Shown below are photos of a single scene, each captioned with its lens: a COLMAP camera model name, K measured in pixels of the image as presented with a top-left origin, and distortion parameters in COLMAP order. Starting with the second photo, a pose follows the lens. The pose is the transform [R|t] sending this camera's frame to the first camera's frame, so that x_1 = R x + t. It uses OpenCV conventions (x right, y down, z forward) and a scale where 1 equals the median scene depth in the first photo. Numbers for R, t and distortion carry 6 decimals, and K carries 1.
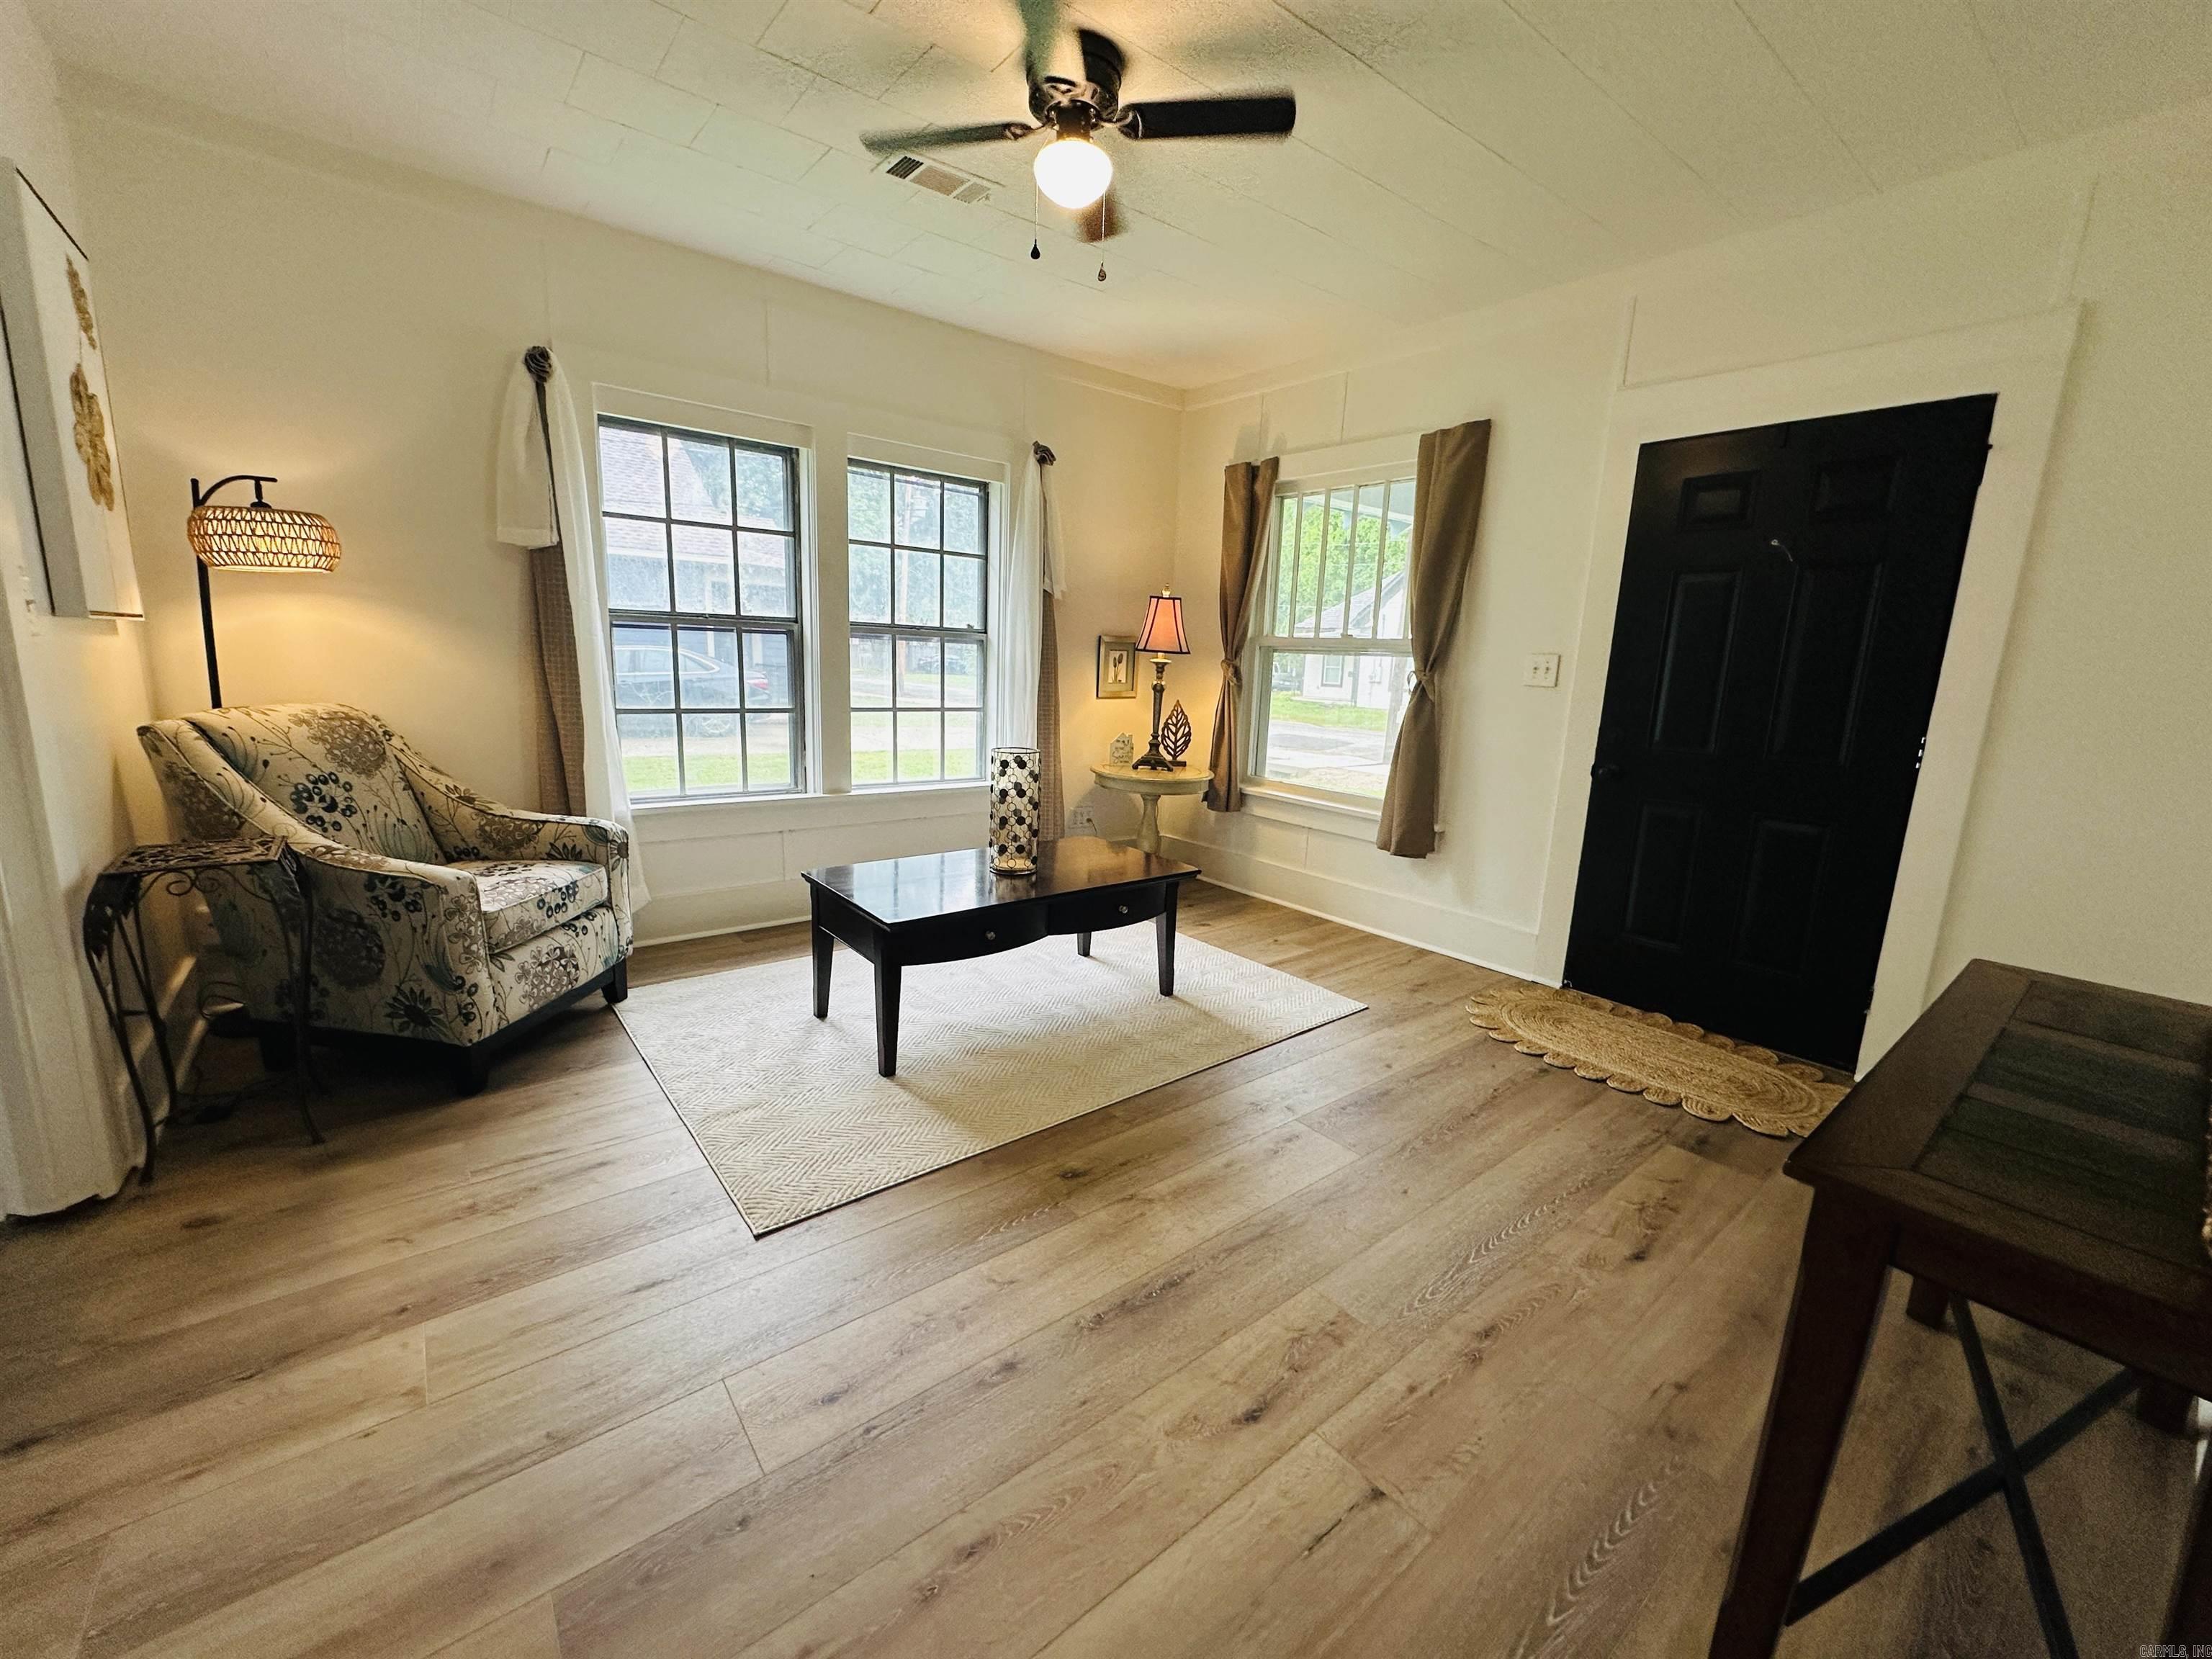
lens RADIAL K [[881.0, 0, 1102.8], [0, 881.0, 824.2], [0, 0, 1]] dist [0.000702, 0.000139]
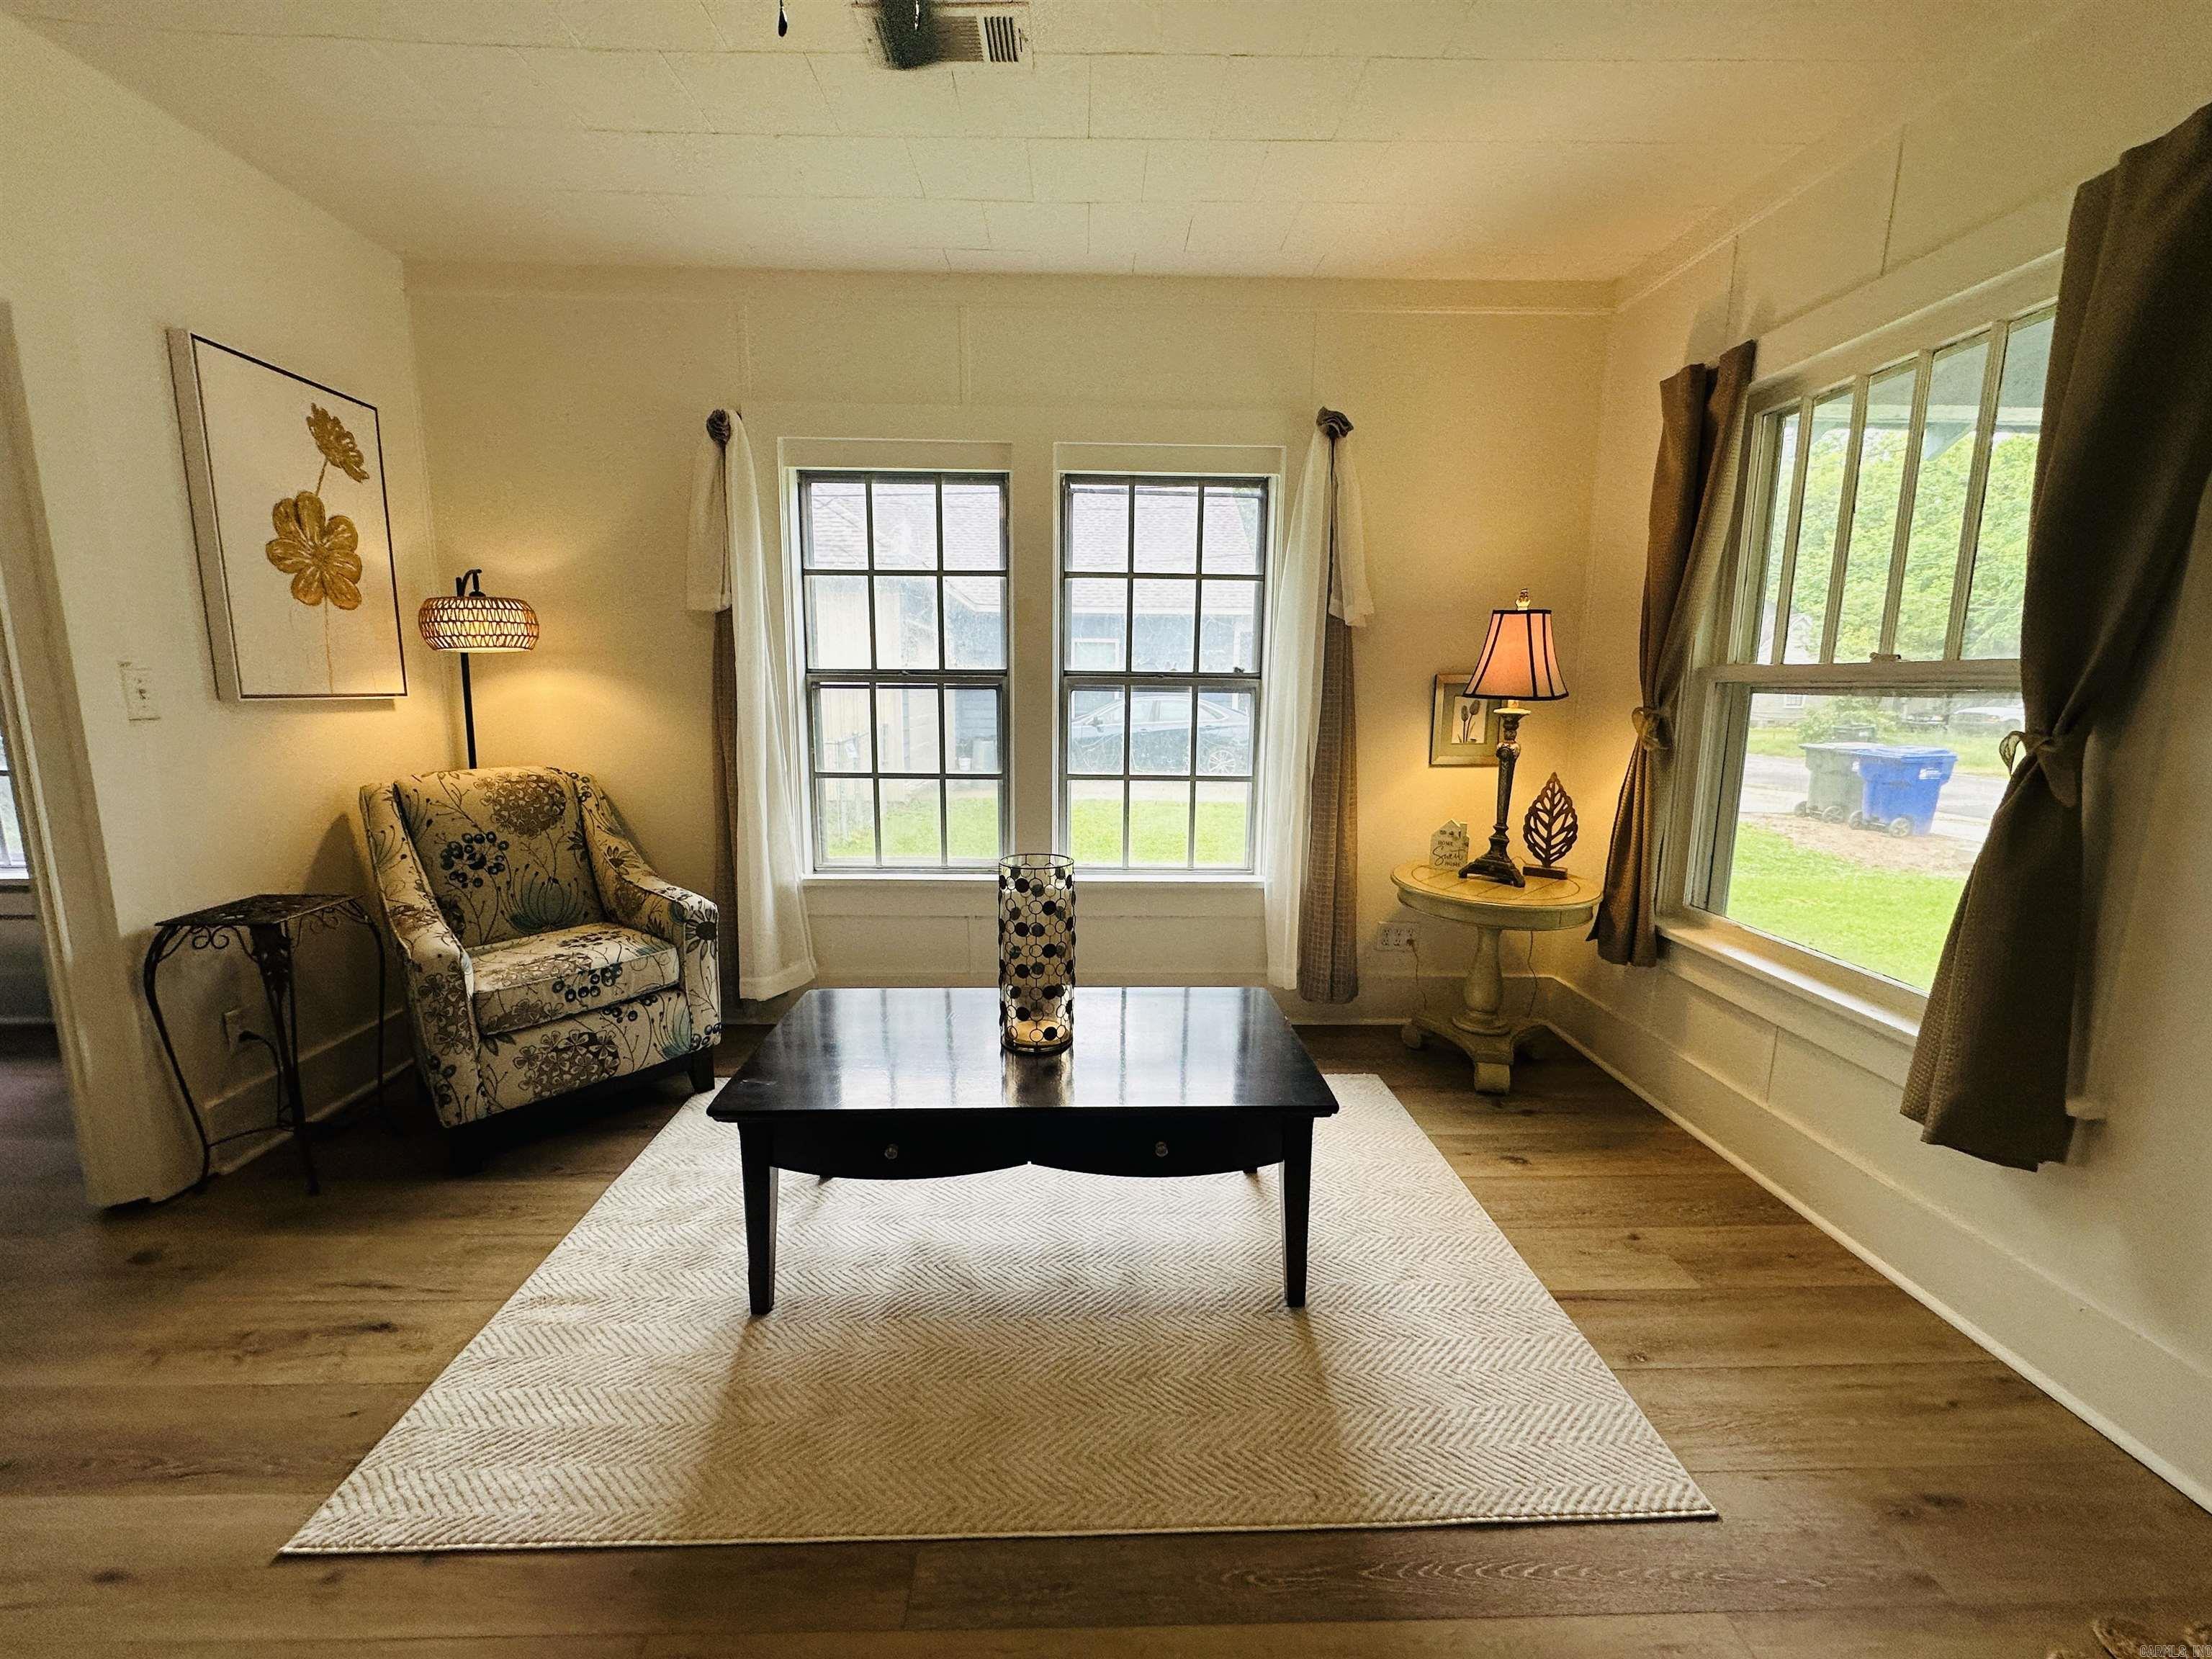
lens RADIAL K [[881.0, 0, 1102.8], [0, 881.0, 824.2], [0, 0, 1]] dist [0.000702, 0.000139]
pose [[0.798777, 0.063367, -0.598281, 0.249120], [-0.091891, 0.995620, -0.017235, -0.078363], [0.594569, 0.068744, 0.801101, 0.379682]]
